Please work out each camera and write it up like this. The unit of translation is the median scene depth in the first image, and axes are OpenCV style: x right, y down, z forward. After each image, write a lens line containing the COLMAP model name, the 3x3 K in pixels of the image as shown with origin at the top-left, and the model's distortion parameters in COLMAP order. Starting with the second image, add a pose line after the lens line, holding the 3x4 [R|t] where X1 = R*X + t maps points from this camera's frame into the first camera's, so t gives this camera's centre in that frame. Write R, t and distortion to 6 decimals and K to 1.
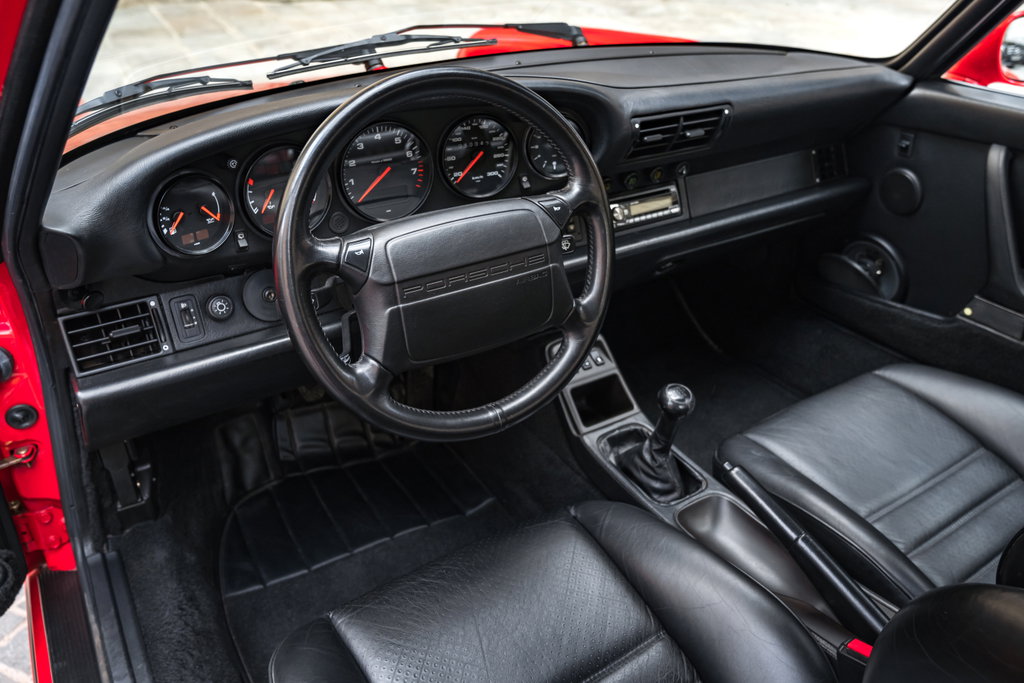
lens RADIAL K [[801.6, 0, 547.3], [0, 801.6, 328.5], [0, 0, 1]] dist [-0.017878, 0.007516]
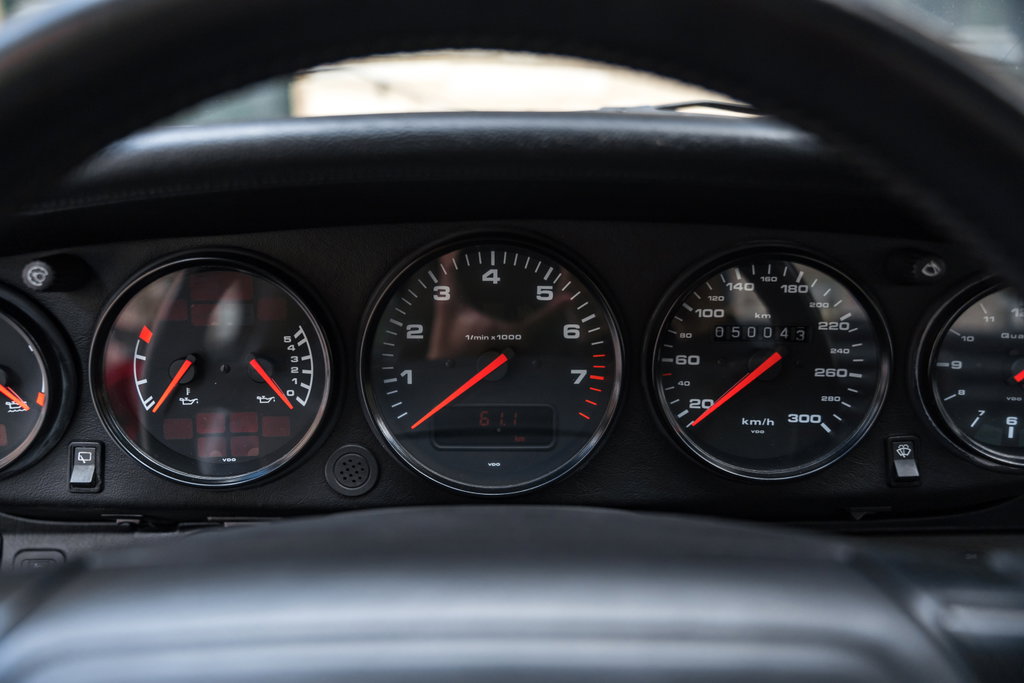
lens RADIAL K [[725.7, 0, 512.0], [0, 725.7, 339.3], [0, 0, 1]] dist [-0.020363, 0.017526]
pose [[0.829923, 0.112070, -0.546505, -0.003625], [-0.253100, 0.948634, -0.189825, -0.131884], [0.497160, 0.295861, 0.815658, 0.657448]]
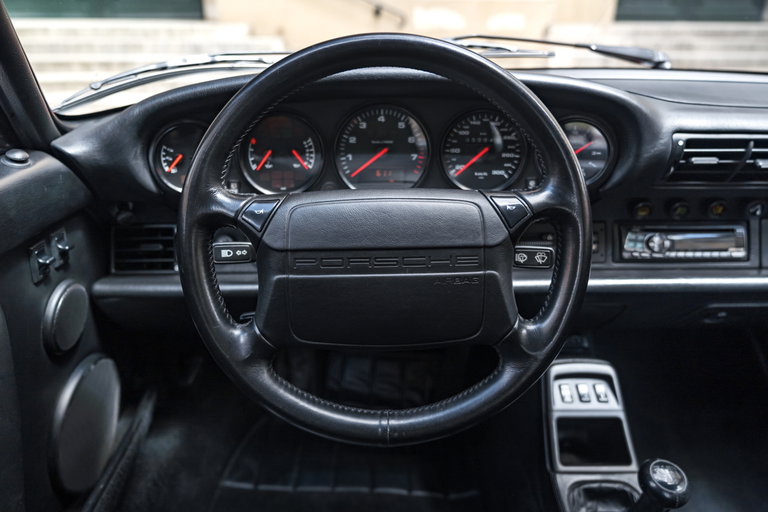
lens RADIAL K [[544.3, 0, 378.0], [0, 544.3, 228.3], [0, 0, 1]] dist [-0.020363, 0.017526]
pose [[0.834673, 0.181342, -0.520035, 0.164398], [-0.250023, 0.966095, -0.064406, -0.049448], [0.490724, 0.183779, 0.851713, 0.380527]]
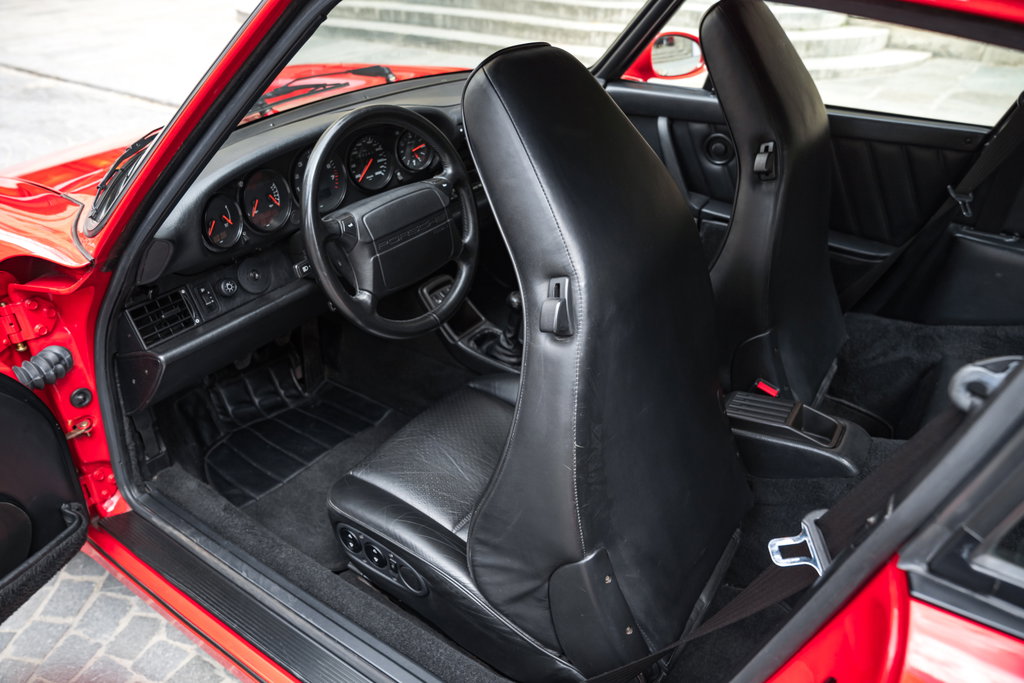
lens RADIAL K [[725.7, 0, 507.1], [0, 725.7, 337.5], [0, 0, 1]] dist [-0.020363, 0.017526]
pose [[0.930133, -0.204360, 0.305105, -0.319135], [0.197928, 0.978825, 0.052222, 0.083482], [-0.309317, 0.011815, 0.950886, -0.352663]]
